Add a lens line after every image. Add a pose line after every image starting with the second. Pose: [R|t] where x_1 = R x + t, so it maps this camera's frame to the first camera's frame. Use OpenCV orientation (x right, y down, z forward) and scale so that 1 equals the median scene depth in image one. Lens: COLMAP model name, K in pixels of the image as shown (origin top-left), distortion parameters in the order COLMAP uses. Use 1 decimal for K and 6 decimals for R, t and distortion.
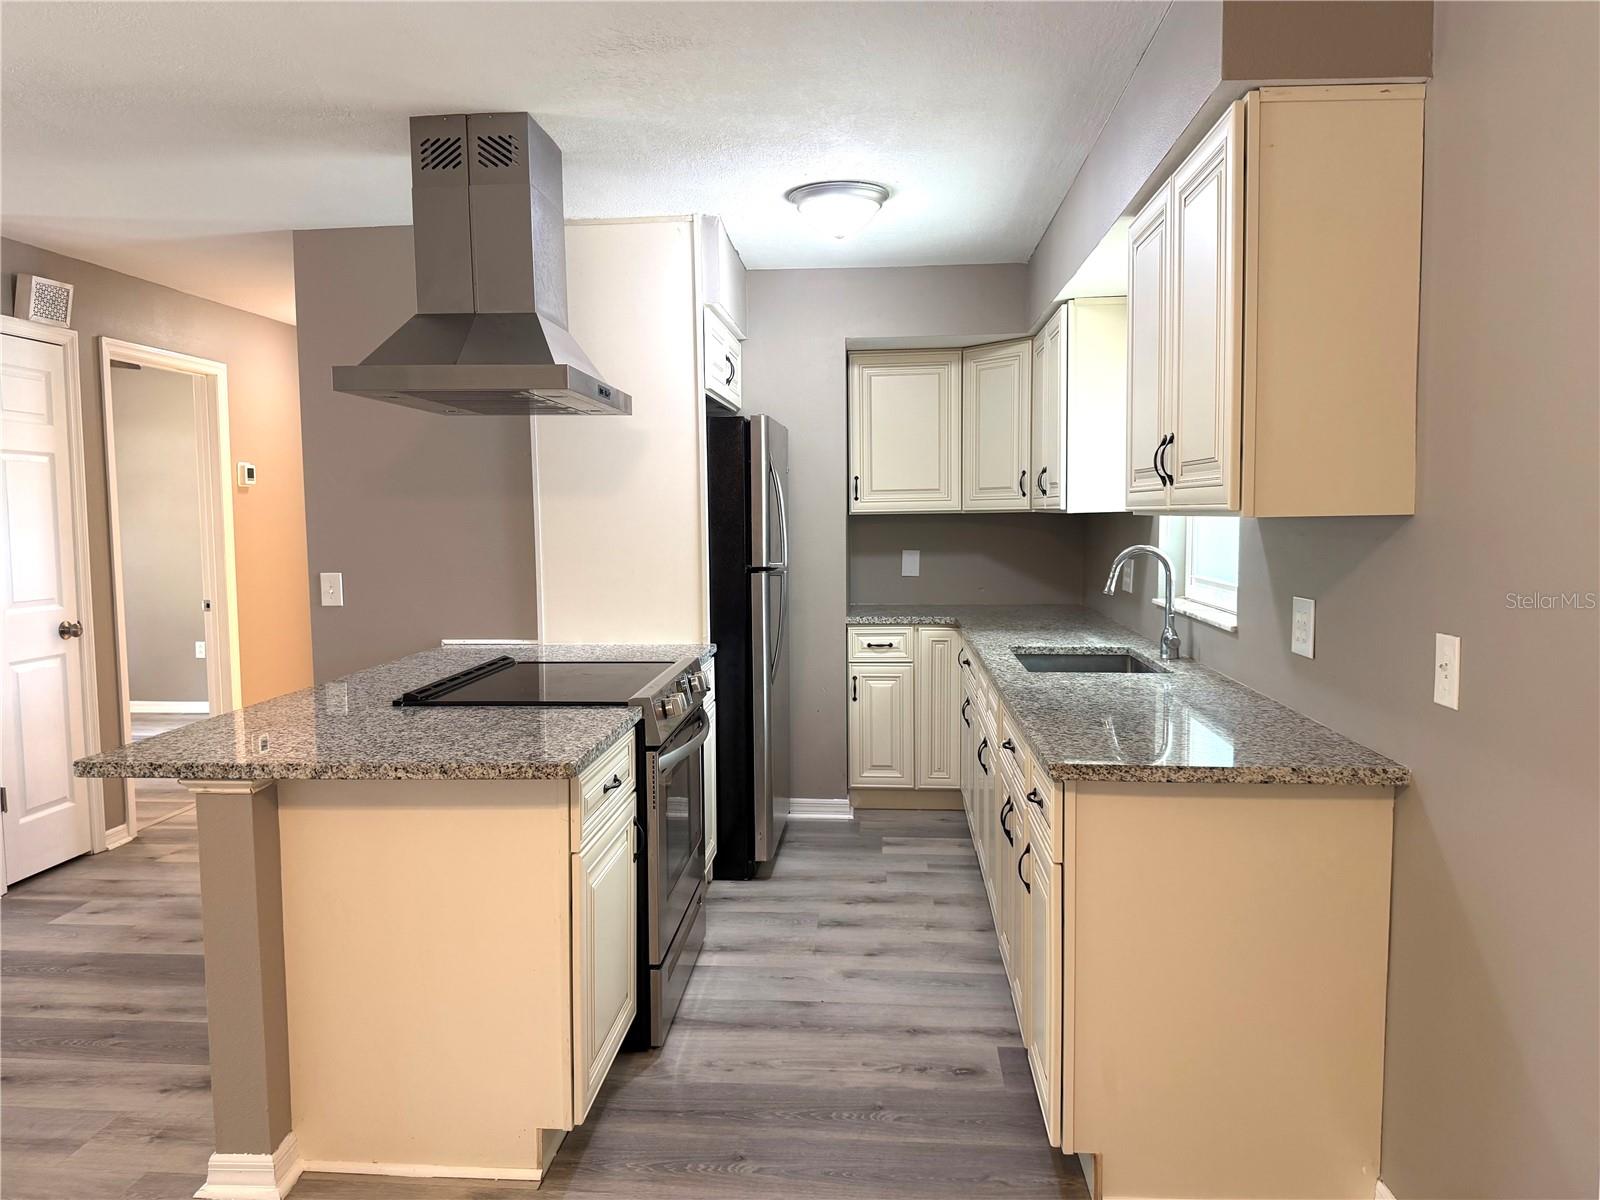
lens RADIAL K [[1143.3, 0, 817.8], [0, 1143.3, 606.0], [0, 0, 1]] dist [-0.014797, -0.007422]
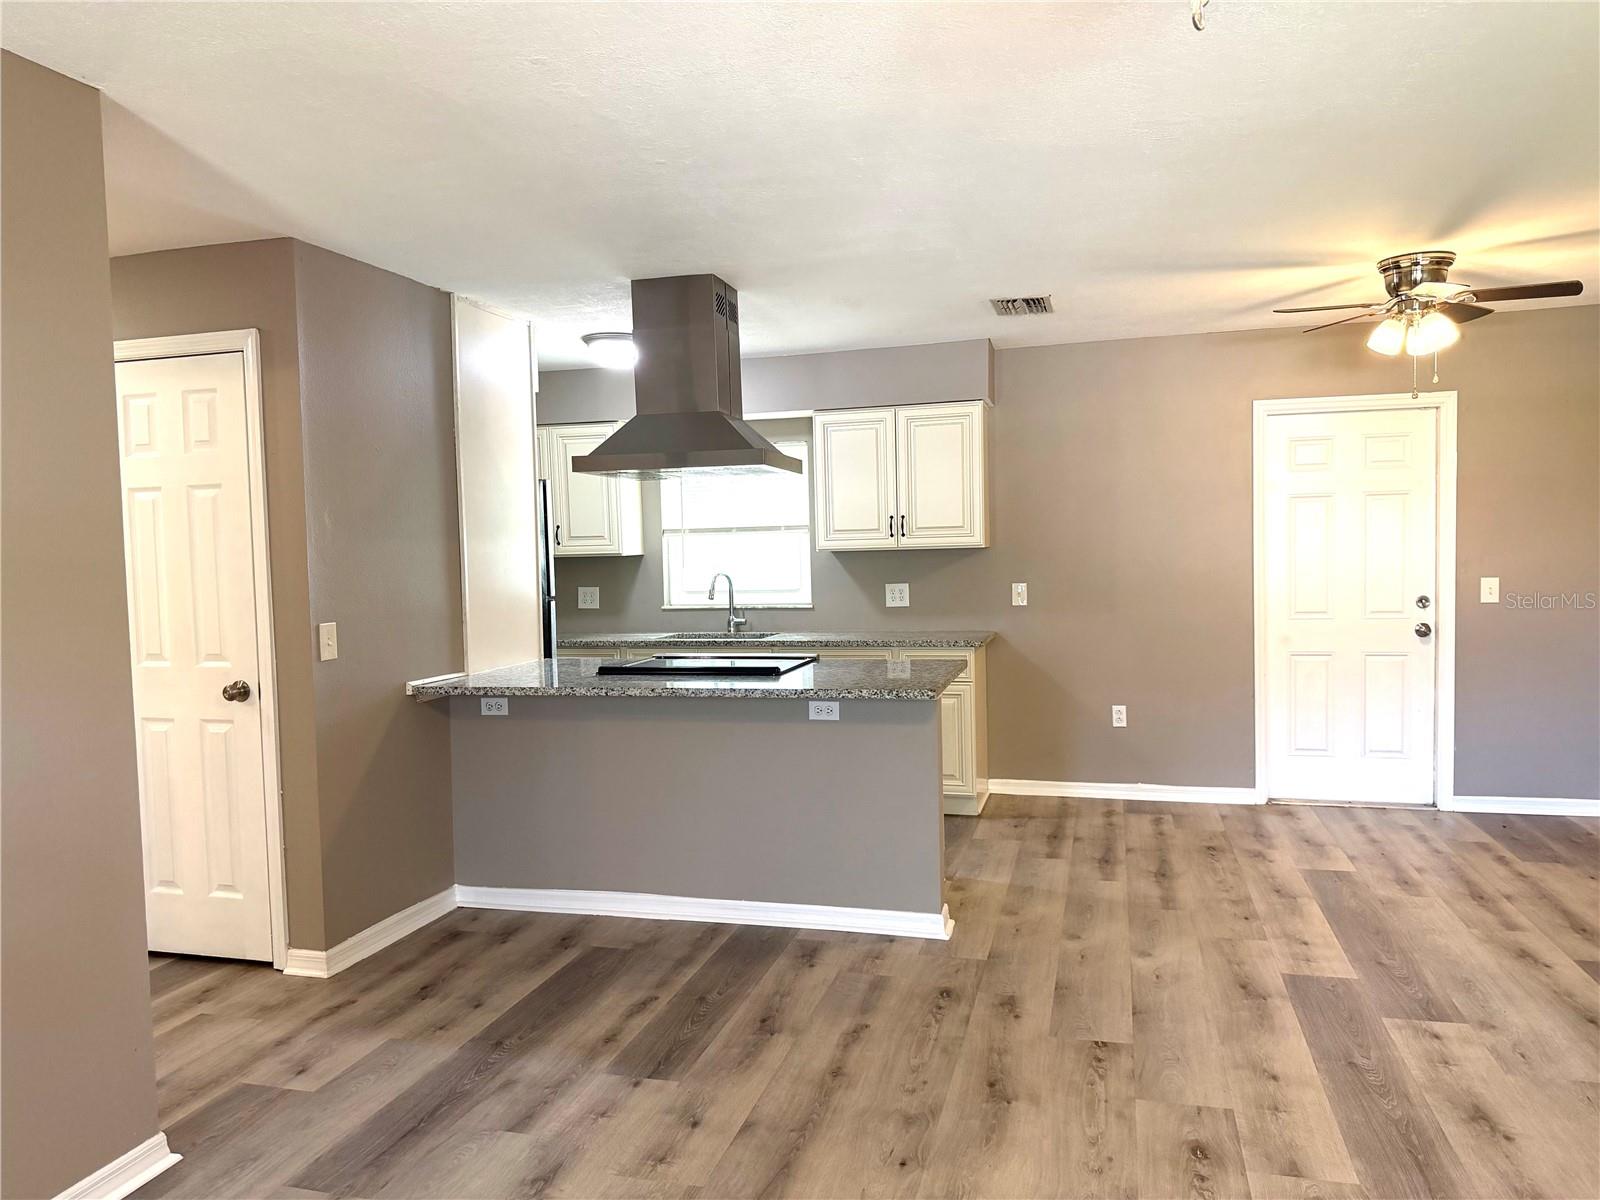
lens RADIAL K [[1120.6, 0, 795.1], [0, 1120.6, 605.7], [0, 0, 1]] dist [0.038413, -0.056493]
pose [[0.206182, -0.046442, 0.977411, -1.177722], [0.109576, 0.993686, 0.024101, -0.022930], [-0.972359, 0.102132, 0.209970, 0.434424]]
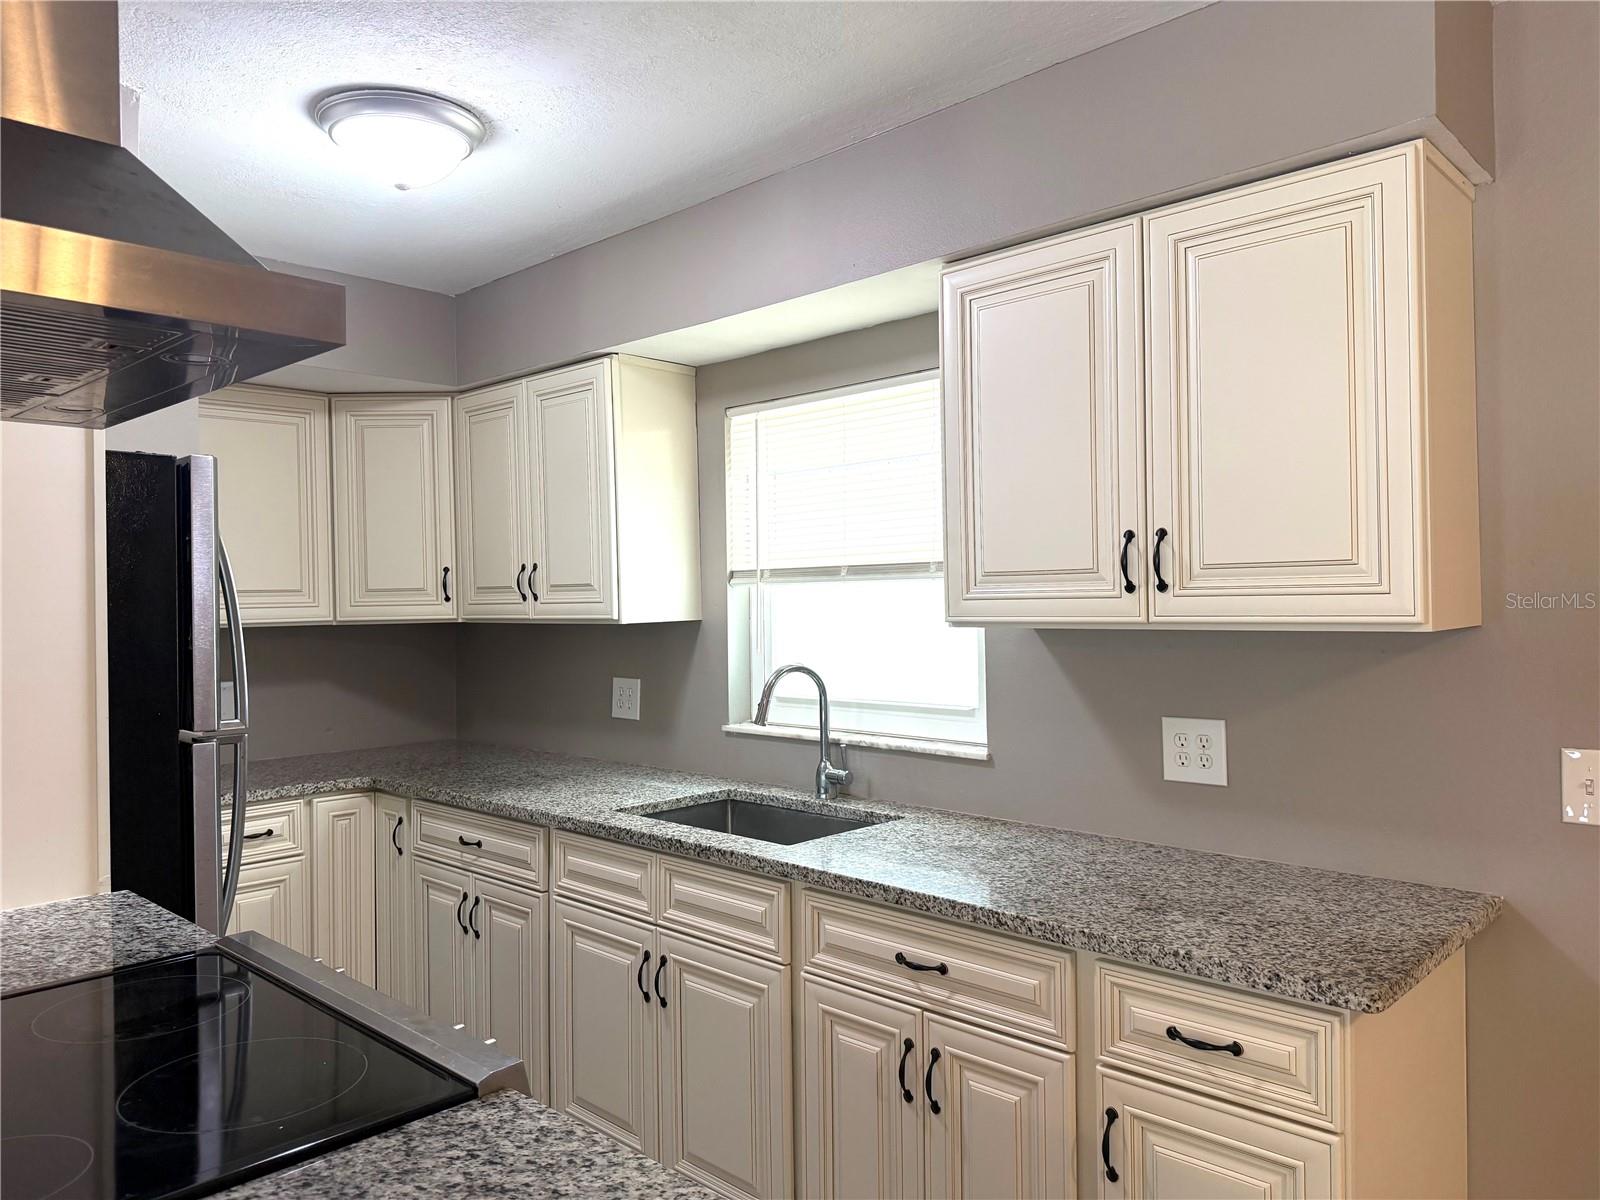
lens RADIAL K [[1120.6, 0, 795.1], [0, 1120.6, 605.7], [0, 0, 1]] dist [0.038413, -0.056493]
pose [[0.629295, -0.002250, 0.777163, -0.274304], [0.075519, 0.995440, -0.058268, -0.037865], [-0.773489, 0.095358, 0.626596, 0.411798]]
